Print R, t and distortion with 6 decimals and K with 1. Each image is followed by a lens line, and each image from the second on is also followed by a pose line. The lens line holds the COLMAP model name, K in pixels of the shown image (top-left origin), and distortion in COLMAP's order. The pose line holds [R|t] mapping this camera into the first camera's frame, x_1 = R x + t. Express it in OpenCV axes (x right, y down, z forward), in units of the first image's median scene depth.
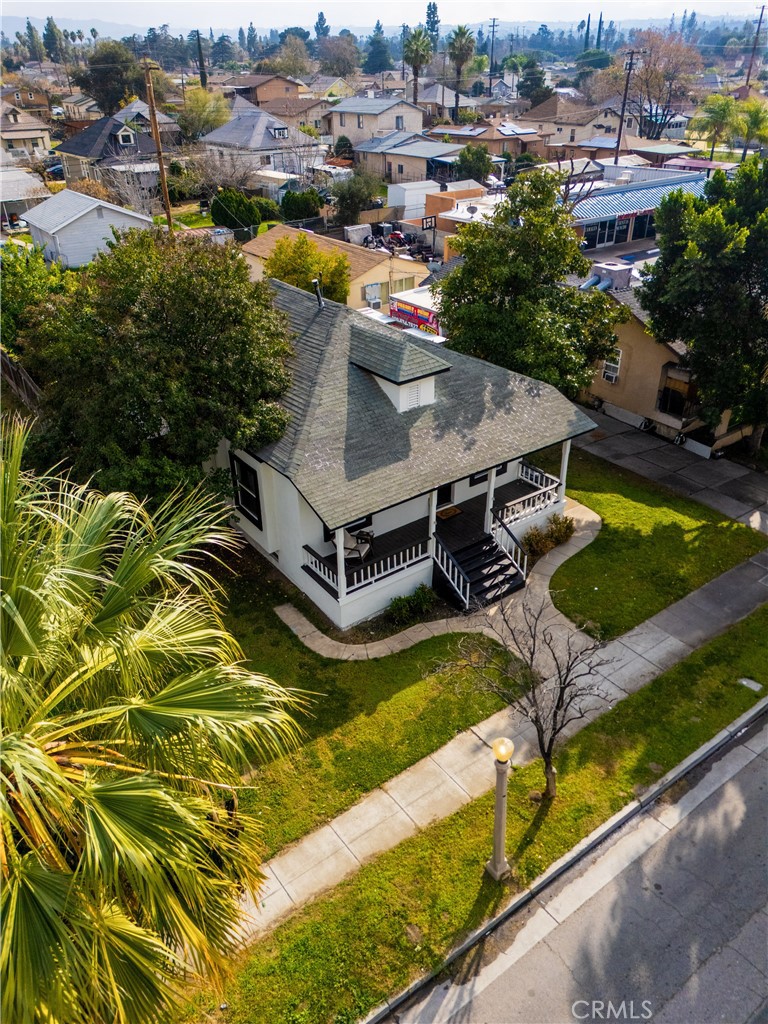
lens RADIAL K [[753.5, 0, 383.1], [0, 753.5, 498.6], [0, 0, 1]] dist [0.073020, -0.071342]
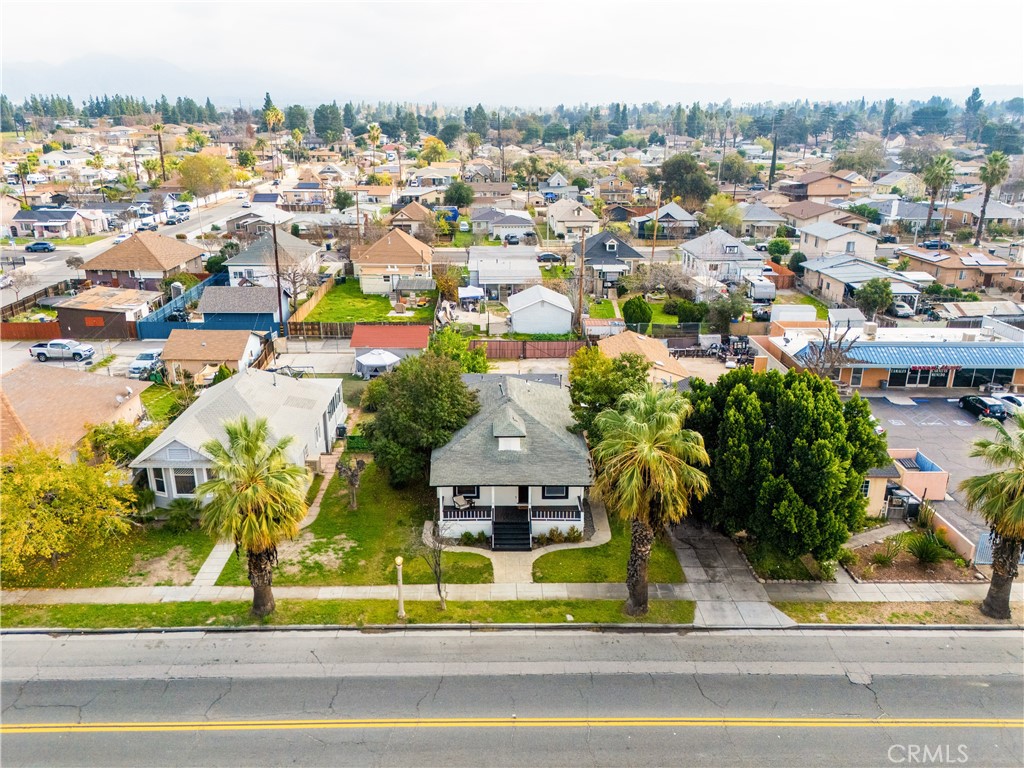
lens RADIAL K [[753.5, 0, 499.1], [0, 753.5, 384.4], [0, 0, 1]] dist [0.073020, -0.071342]
pose [[0.813384, 0.204313, -0.544668, 0.912366], [-0.301122, 0.948970, -0.093710, -0.072332], [0.497727, 0.240234, 0.833400, -0.659968]]
